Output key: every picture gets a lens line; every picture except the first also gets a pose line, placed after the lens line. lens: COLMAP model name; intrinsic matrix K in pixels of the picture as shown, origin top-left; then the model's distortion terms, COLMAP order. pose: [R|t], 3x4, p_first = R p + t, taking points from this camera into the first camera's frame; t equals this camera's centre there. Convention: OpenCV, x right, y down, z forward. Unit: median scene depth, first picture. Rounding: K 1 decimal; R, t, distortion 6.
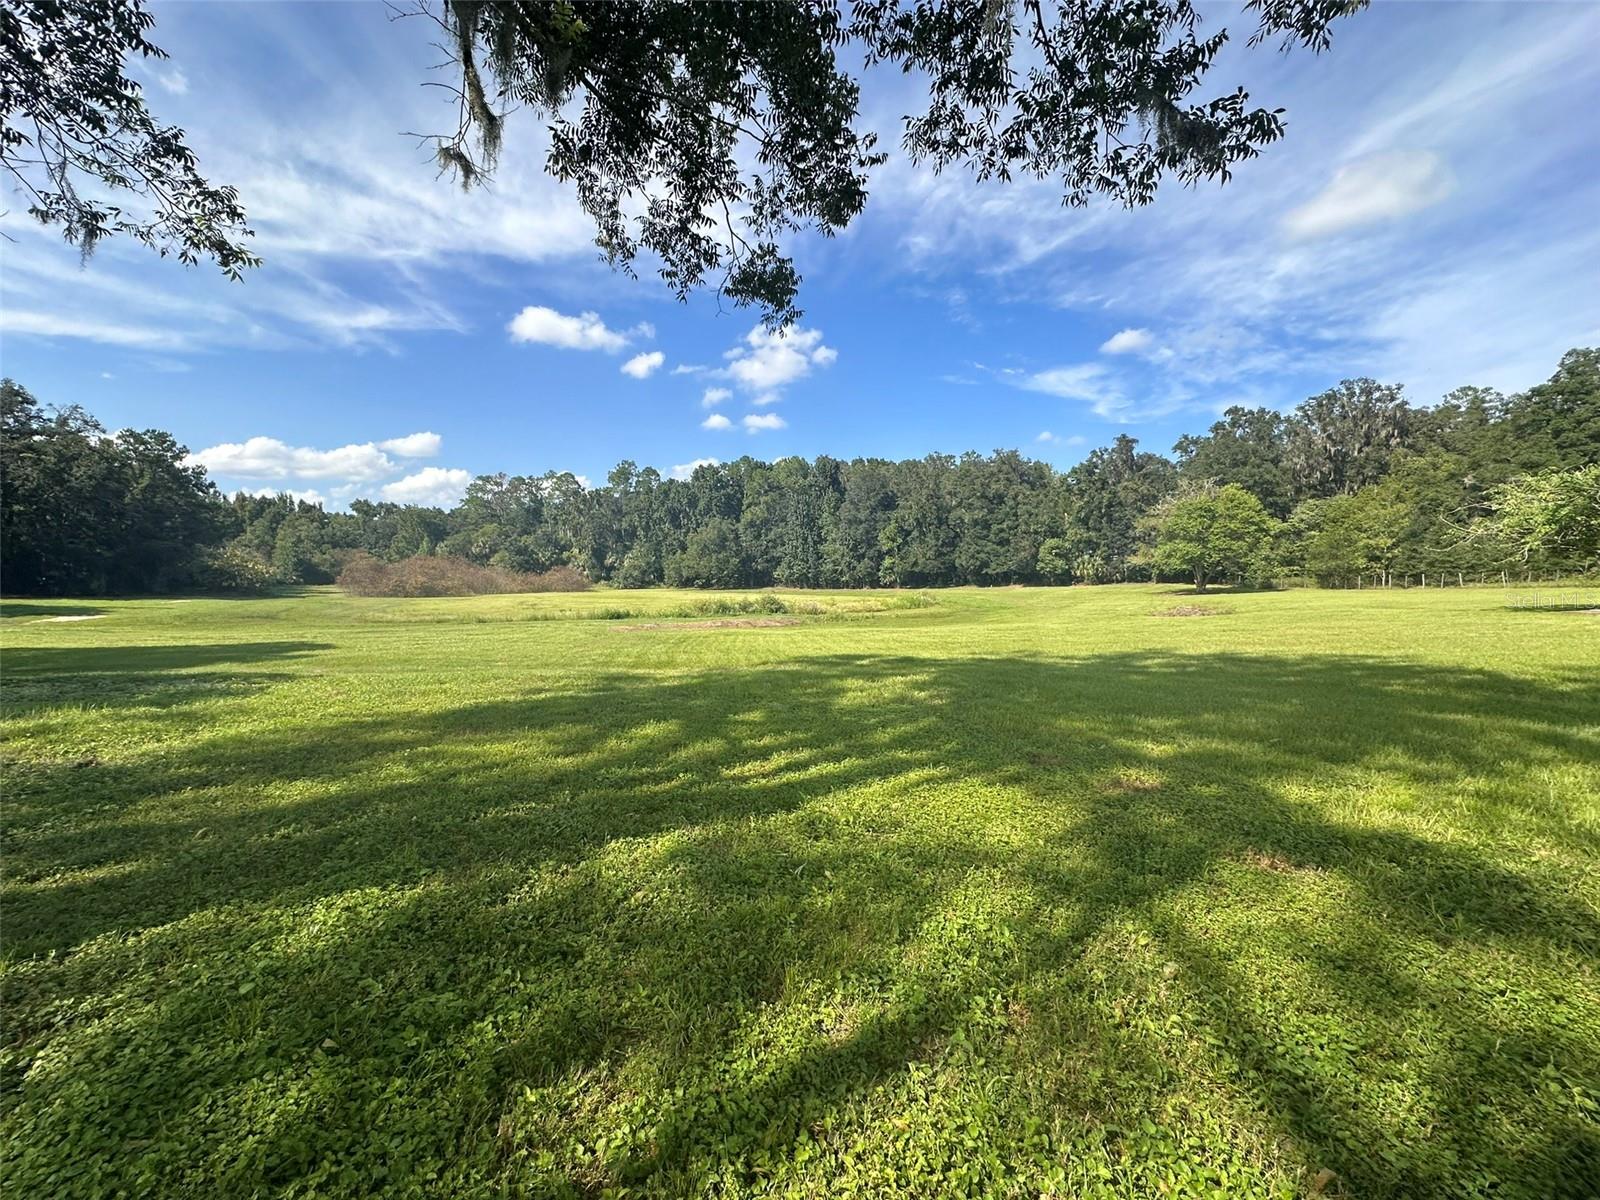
lens RADIAL K [[642.1, 0, 792.1], [0, 642.1, 580.2], [0, 0, 1]] dist [-0.004912, 0.000664]
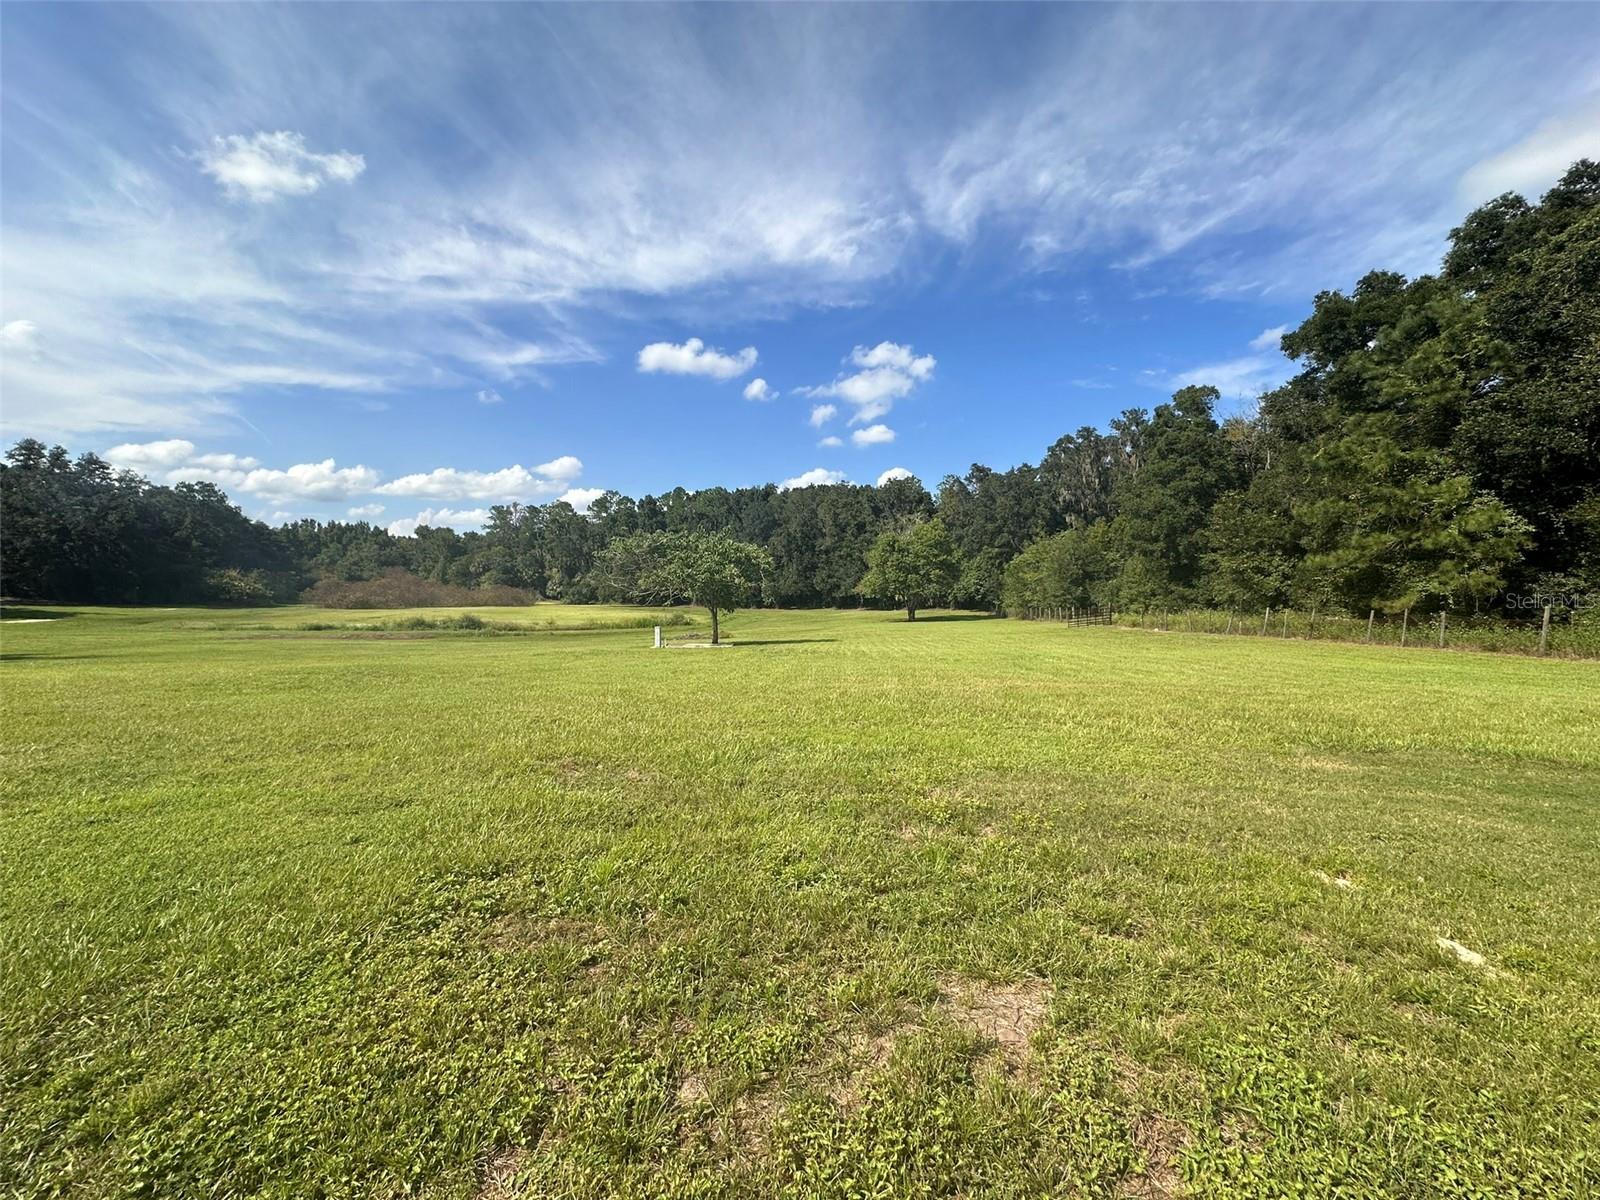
lens RADIAL K [[642.1, 0, 805.3], [0, 642.1, 596.8], [0, 0, 1]] dist [-0.004912, 0.000664]
pose [[0.980258, 0.015686, -0.197101, 0.337485], [-0.014390, 0.999864, 0.008006, -0.012940], [0.197200, -0.005012, 0.980351, -0.050900]]
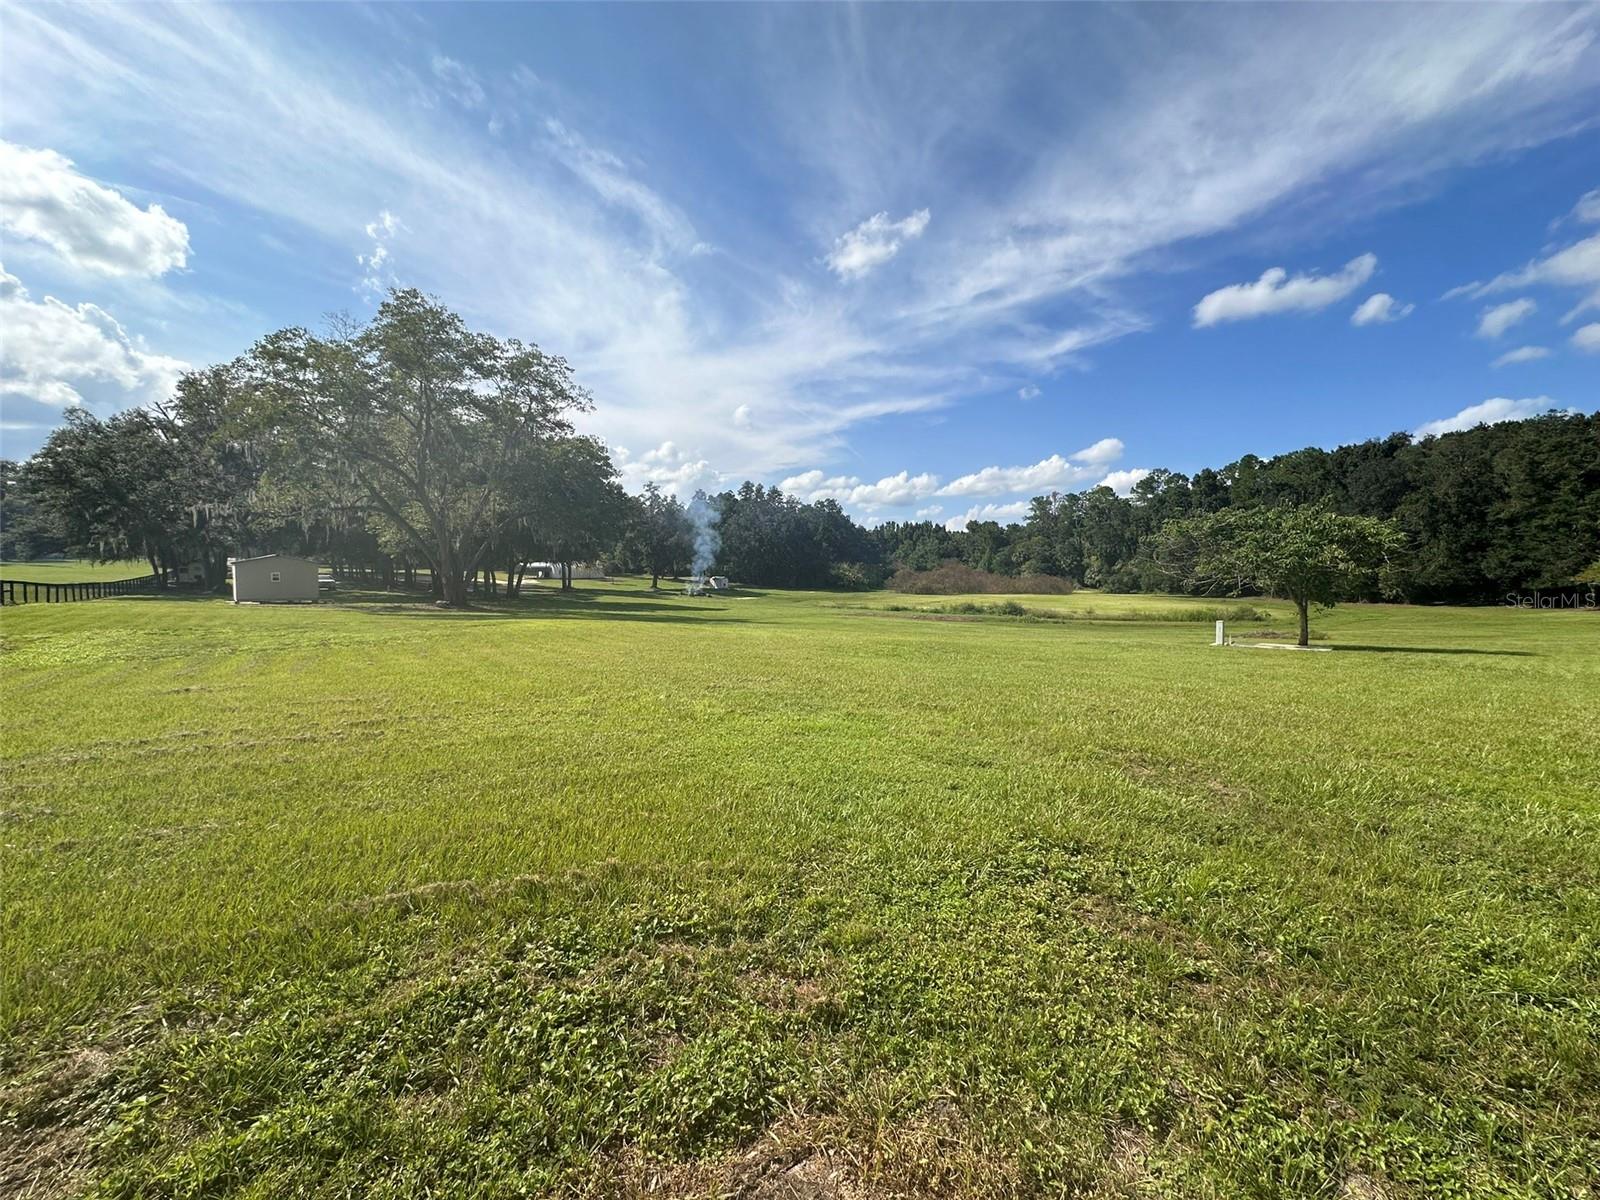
lens RADIAL K [[642.1, 0, 795.3], [0, 642.1, 597.7], [0, 0, 1]] dist [-0.004912, 0.000664]
pose [[0.537722, 0.039304, -0.842205, 0.335371], [-0.012312, 0.999172, 0.038769, -0.012716], [0.843032, -0.010478, 0.537761, -0.052814]]
